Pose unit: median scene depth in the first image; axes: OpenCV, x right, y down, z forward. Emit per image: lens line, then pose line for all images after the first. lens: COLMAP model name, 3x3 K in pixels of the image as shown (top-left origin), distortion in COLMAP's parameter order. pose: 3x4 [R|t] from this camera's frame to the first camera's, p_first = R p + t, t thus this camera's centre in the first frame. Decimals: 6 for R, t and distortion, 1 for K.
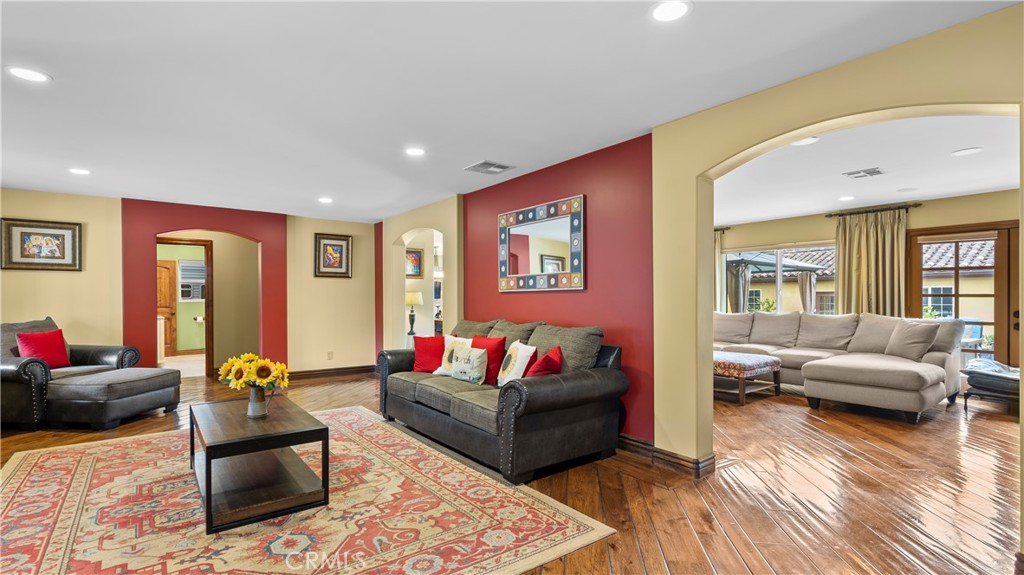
lens RADIAL K [[476.2, 0, 515.0], [0, 476.2, 297.6], [0, 0, 1]] dist [-0.002096, 0.000713]
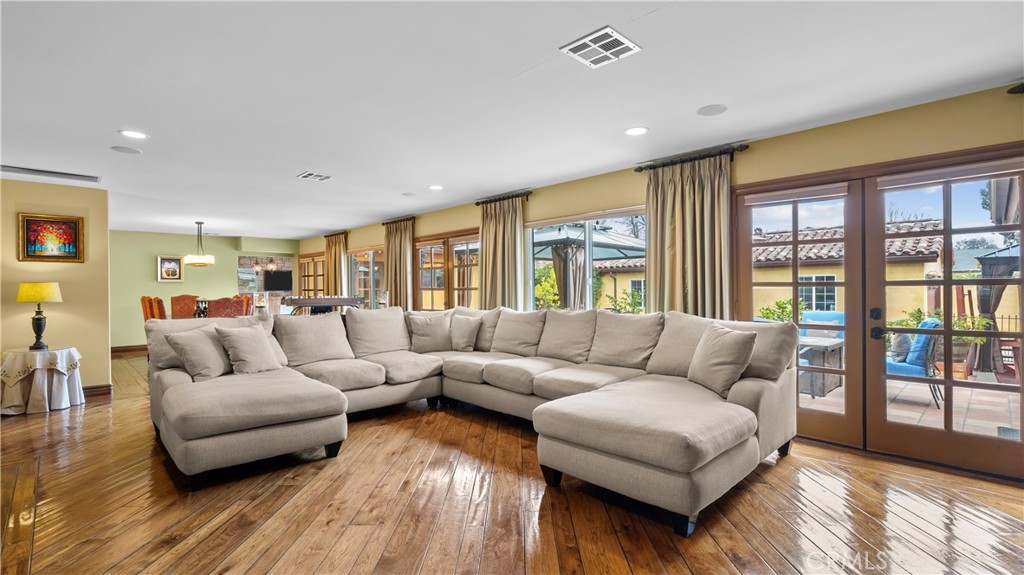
lens RADIAL K [[476.2, 0, 510.1], [0, 476.2, 283.2], [0, 0, 1]] dist [-0.002096, 0.000713]
pose [[0.992819, -0.003653, 0.119571, 0.424039], [0.004878, 0.999939, -0.009956, -0.001122], [-0.119527, 0.010467, 0.992776, 0.366658]]
